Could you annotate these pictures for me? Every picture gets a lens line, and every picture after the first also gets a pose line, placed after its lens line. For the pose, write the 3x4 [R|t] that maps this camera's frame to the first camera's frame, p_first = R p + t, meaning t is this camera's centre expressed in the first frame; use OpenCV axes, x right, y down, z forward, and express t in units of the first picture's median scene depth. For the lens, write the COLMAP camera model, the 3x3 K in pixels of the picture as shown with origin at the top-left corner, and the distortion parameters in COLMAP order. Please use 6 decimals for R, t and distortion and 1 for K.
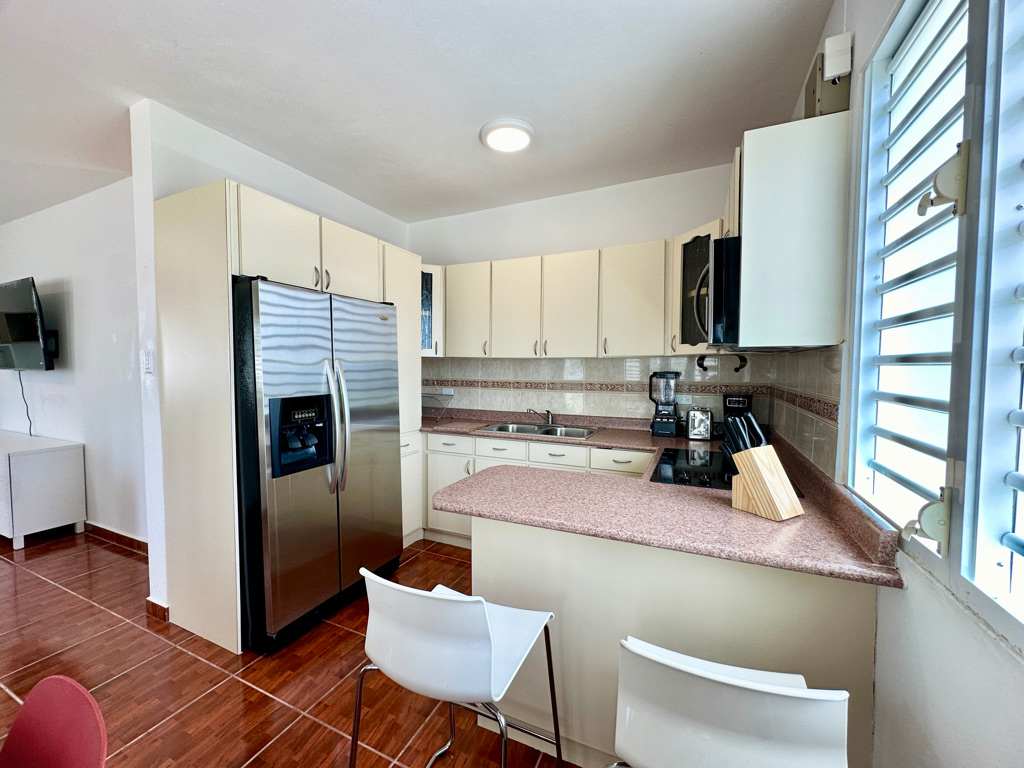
lens RADIAL K [[407.6, 0, 512.6], [0, 407.6, 385.6], [0, 0, 1]] dist [-0.003813, 0.000011]
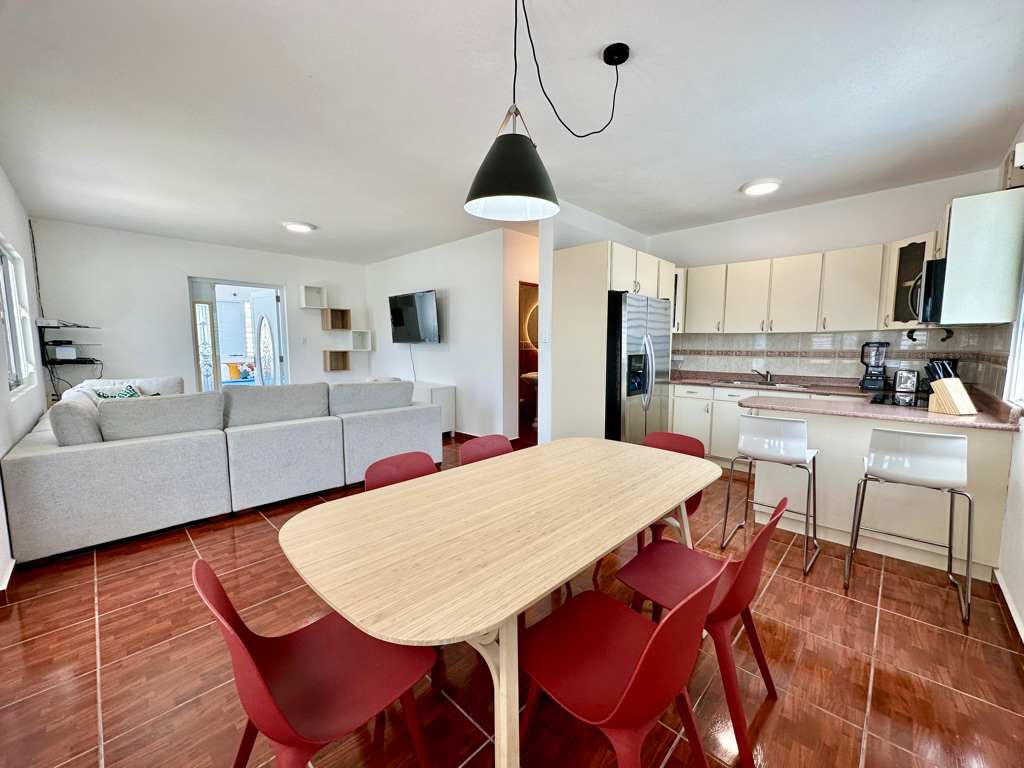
lens RADIAL K [[407.6, 0, 512.6], [0, 407.6, 385.6], [0, 0, 1]] dist [-0.003813, 0.000011]
pose [[0.944984, 0.032241, -0.325525, -0.345146], [-0.015114, 0.998372, 0.055006, 0.057439], [0.326768, -0.047060, 0.943932, -0.718574]]
